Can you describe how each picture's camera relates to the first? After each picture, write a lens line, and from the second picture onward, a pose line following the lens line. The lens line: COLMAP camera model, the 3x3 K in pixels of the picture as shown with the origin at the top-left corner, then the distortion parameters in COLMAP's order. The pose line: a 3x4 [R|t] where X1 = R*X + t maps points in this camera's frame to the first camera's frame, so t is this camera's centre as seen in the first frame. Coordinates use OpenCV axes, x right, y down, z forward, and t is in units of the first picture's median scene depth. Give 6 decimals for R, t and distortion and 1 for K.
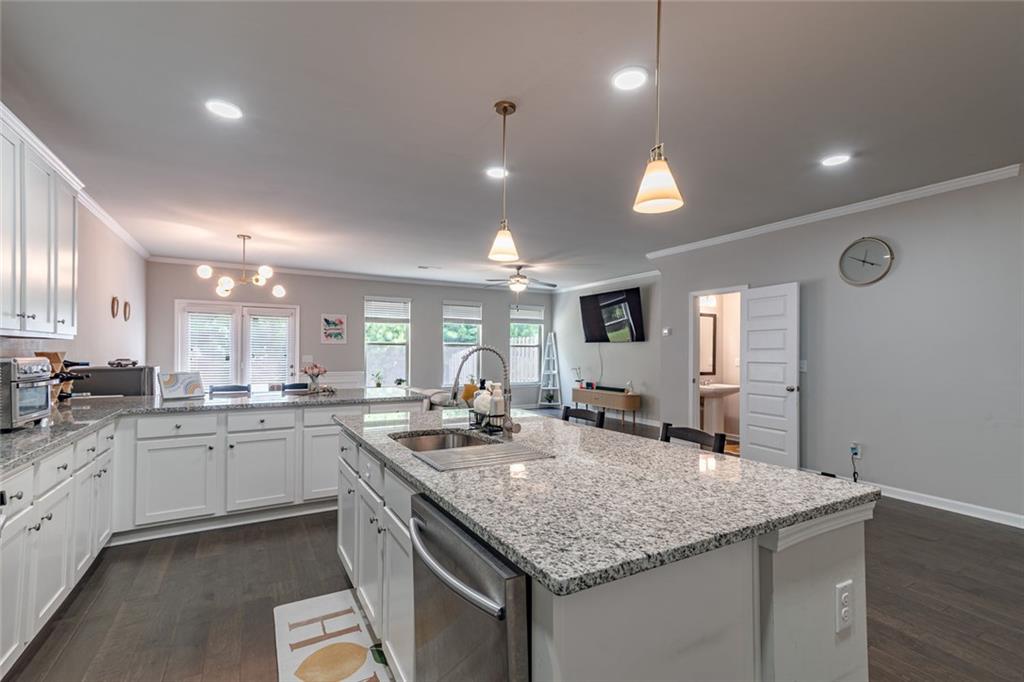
lens RADIAL K [[463.5, 0, 507.1], [0, 463.5, 351.0], [0, 0, 1]] dist [-0.001845, 0.020133]
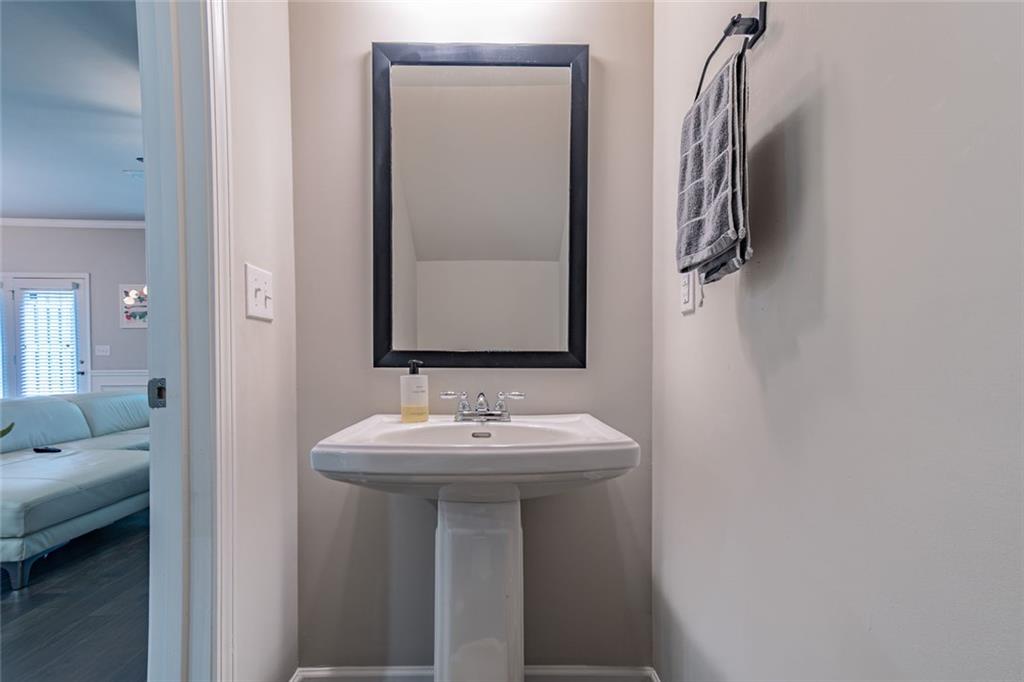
lens RADIAL K [[443.8, 0, 501.0], [0, 443.8, 356.1], [0, 0, 1]] dist [0.001417, 0.017029]
pose [[0.877333, 0.001999, -0.479878, 0.364825], [0.007997, 0.999792, 0.018785, 0.015255], [0.479815, -0.020318, 0.877134, 0.629497]]
